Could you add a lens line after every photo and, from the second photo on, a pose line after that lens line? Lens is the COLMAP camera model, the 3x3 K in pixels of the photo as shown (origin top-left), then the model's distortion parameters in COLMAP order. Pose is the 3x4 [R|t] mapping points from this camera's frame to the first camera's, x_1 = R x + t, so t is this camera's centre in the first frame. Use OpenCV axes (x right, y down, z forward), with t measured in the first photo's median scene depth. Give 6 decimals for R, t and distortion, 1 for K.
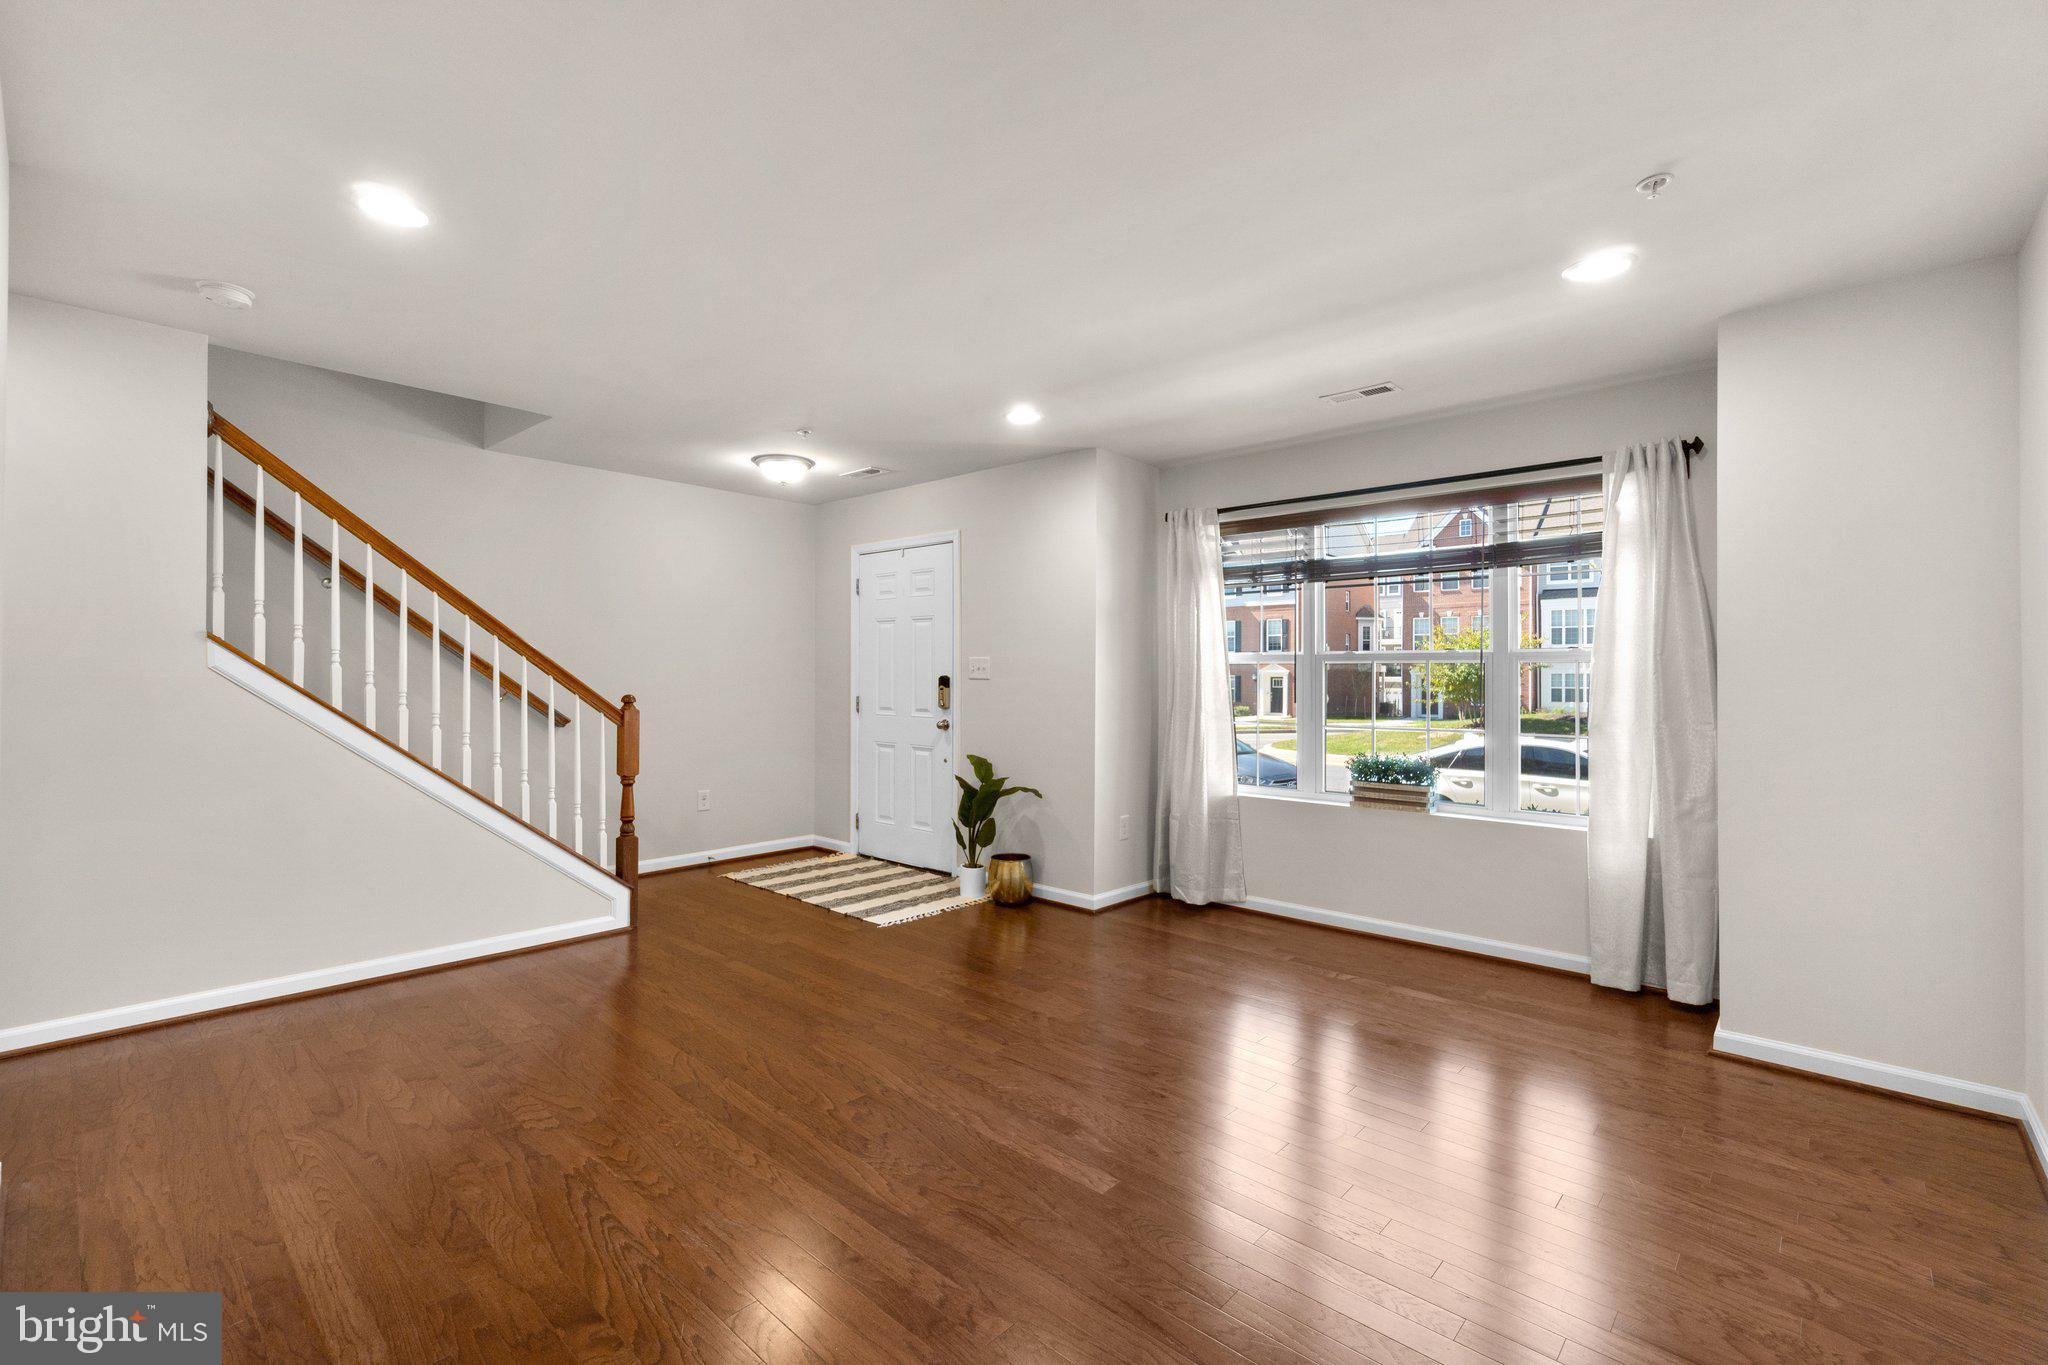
lens RADIAL K [[886.3, 0, 1002.8], [0, 886.3, 679.6], [0, 0, 1]] dist [-0.006430, 0.002416]
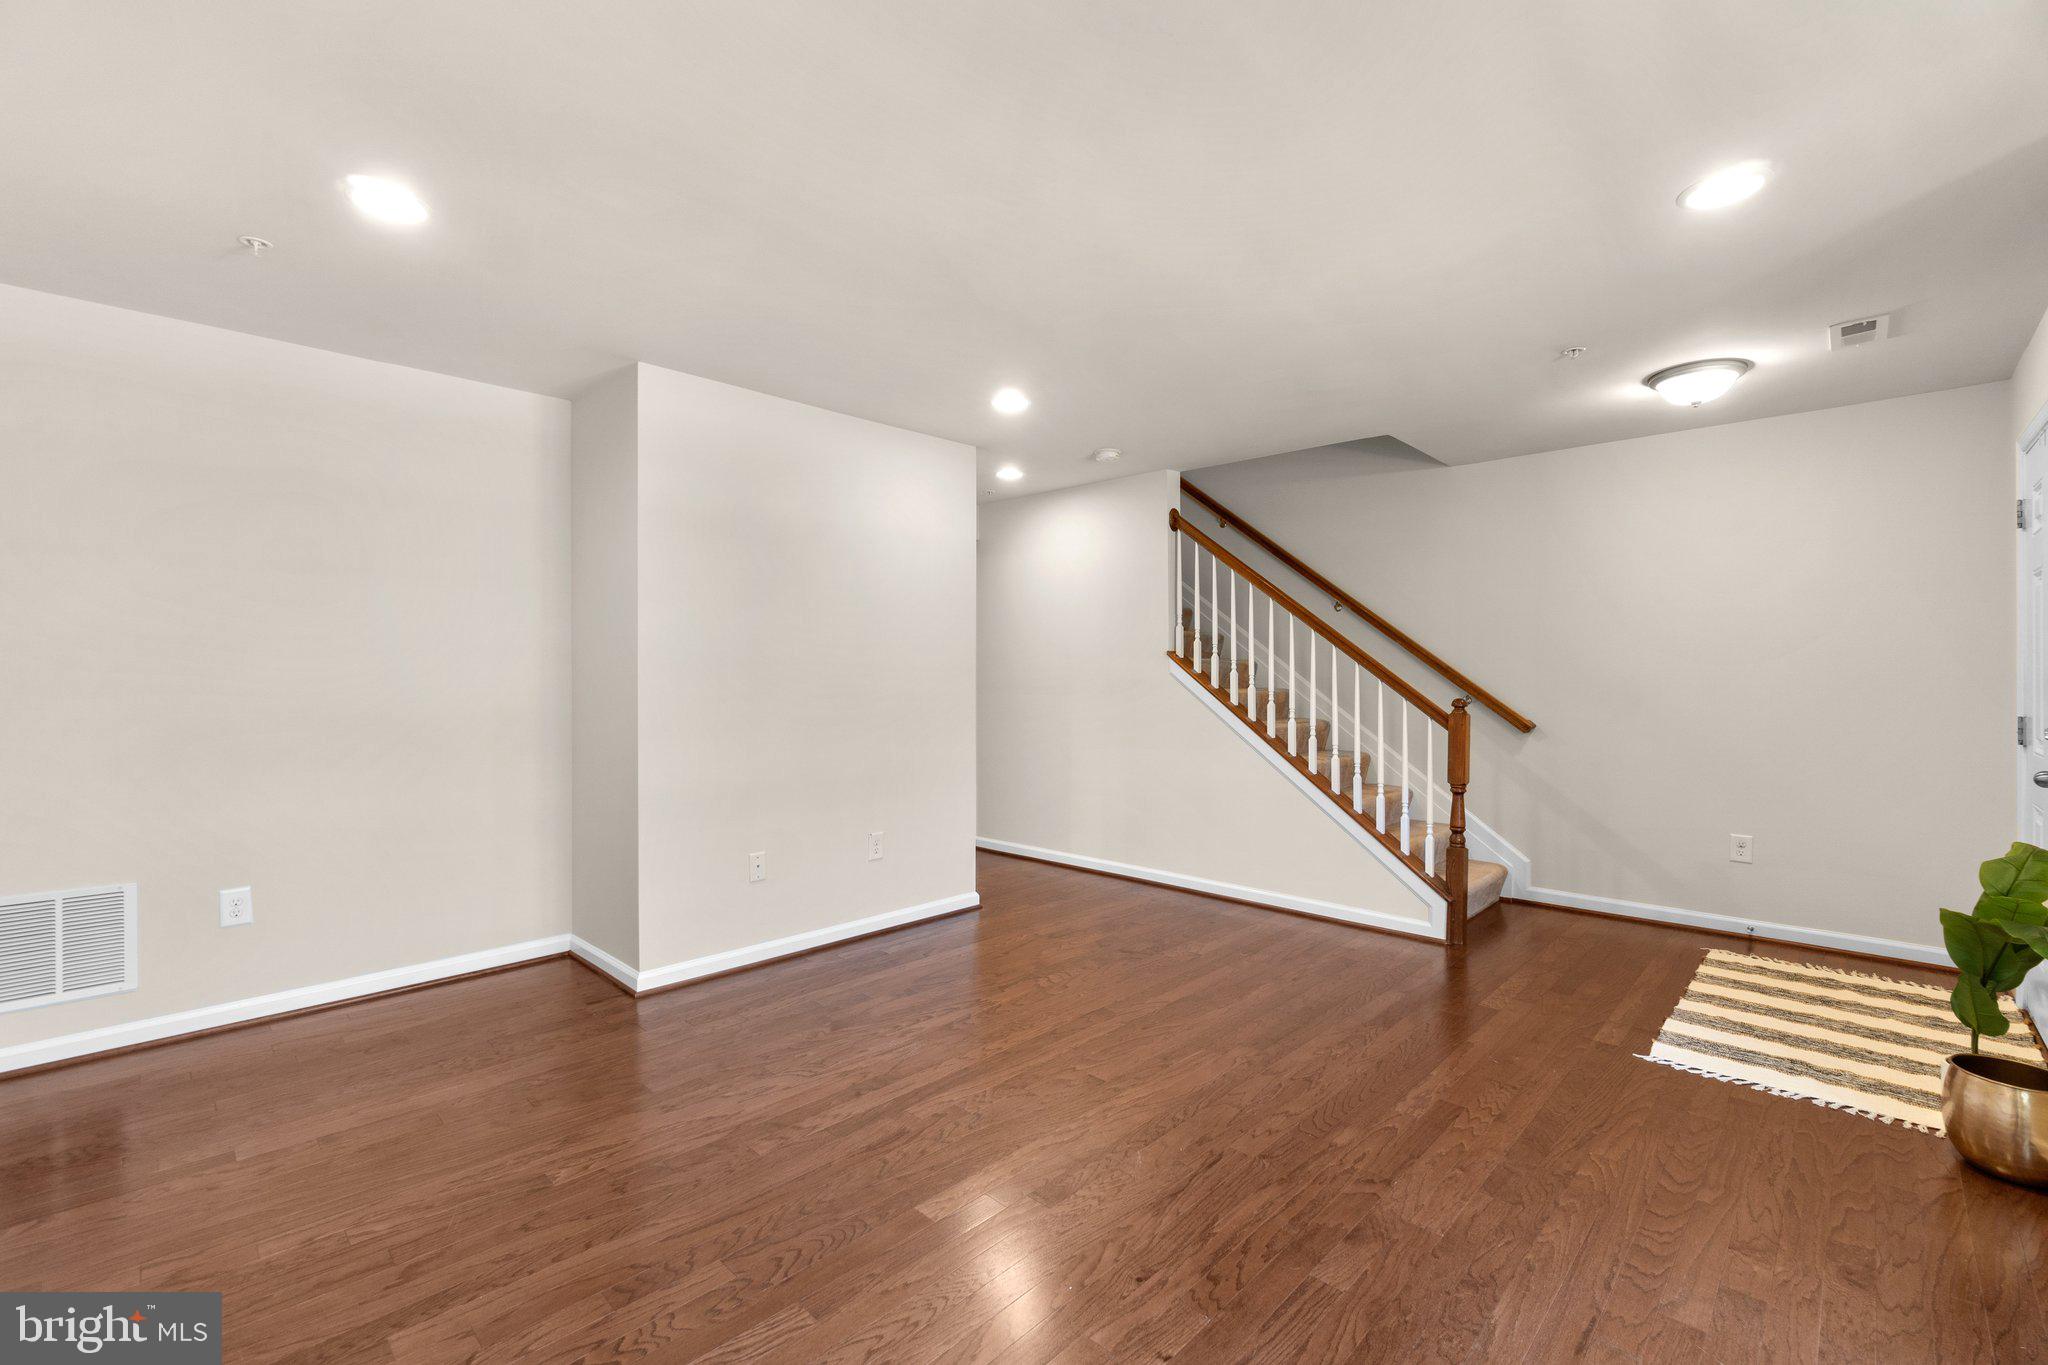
lens RADIAL K [[886.3, 0, 1042.9], [0, 886.3, 685.7], [0, 0, 1]] dist [-0.006430, 0.002416]
pose [[-0.013654, 0.001830, -0.999905, 0.801296], [-0.006378, 0.999978, 0.001917, 0.006669], [0.999886, 0.006404, -0.013642, 0.858758]]
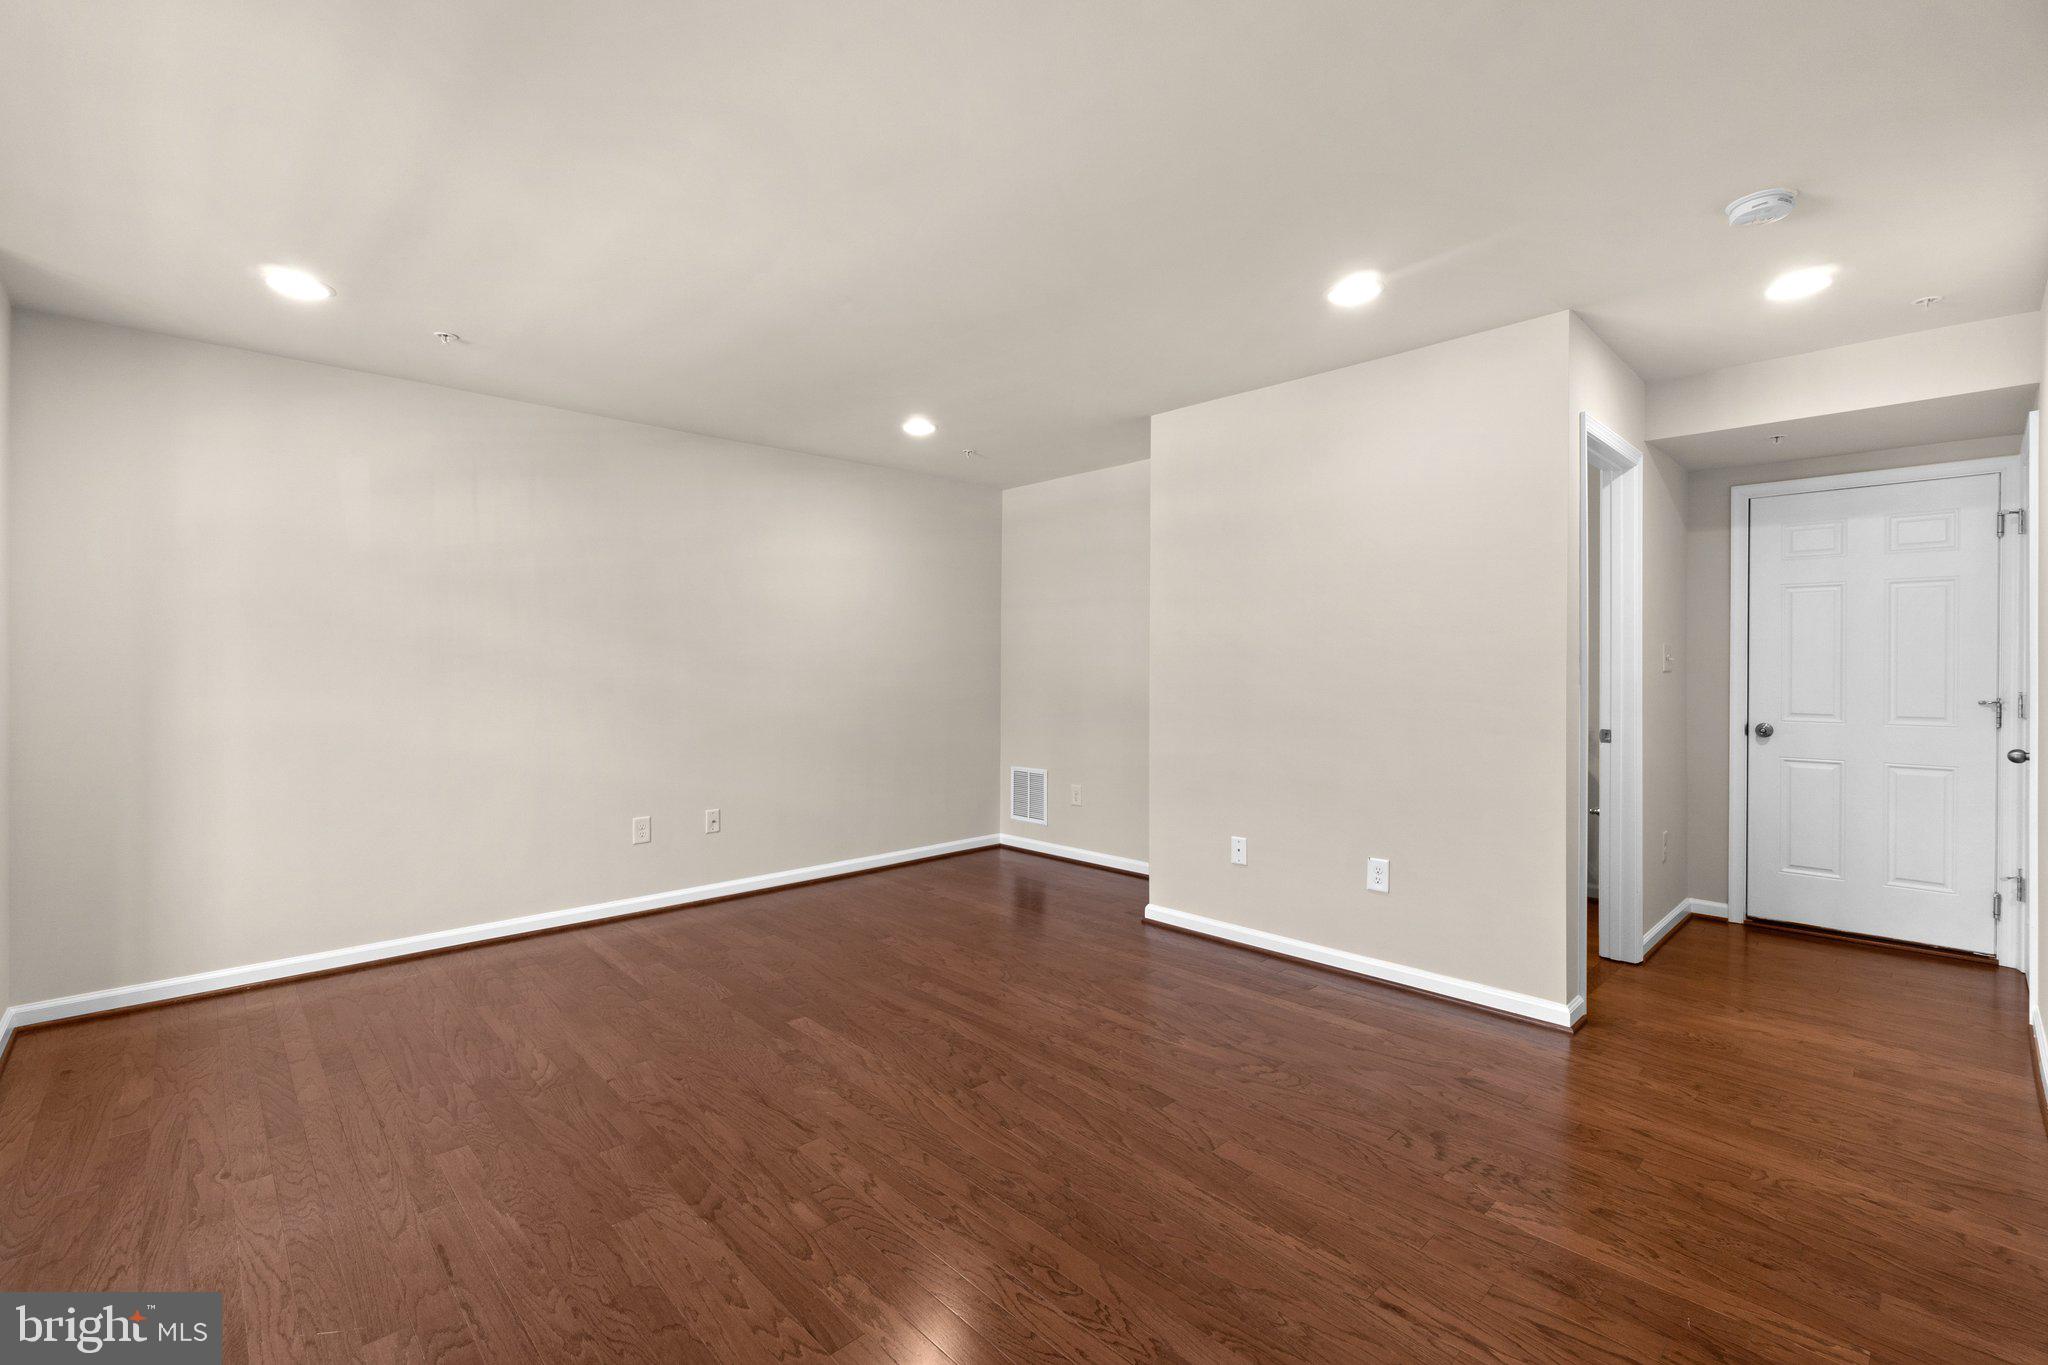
lens RADIAL K [[886.3, 0, 978.8], [0, 886.3, 661.5], [0, 0, 1]] dist [-0.006430, 0.002416]
pose [[-0.995210, -0.008760, 0.097371, -0.234035], [-0.008777, 0.999961, 0.000258, -0.008952], [-0.097370, -0.000598, -0.995248, 1.818930]]
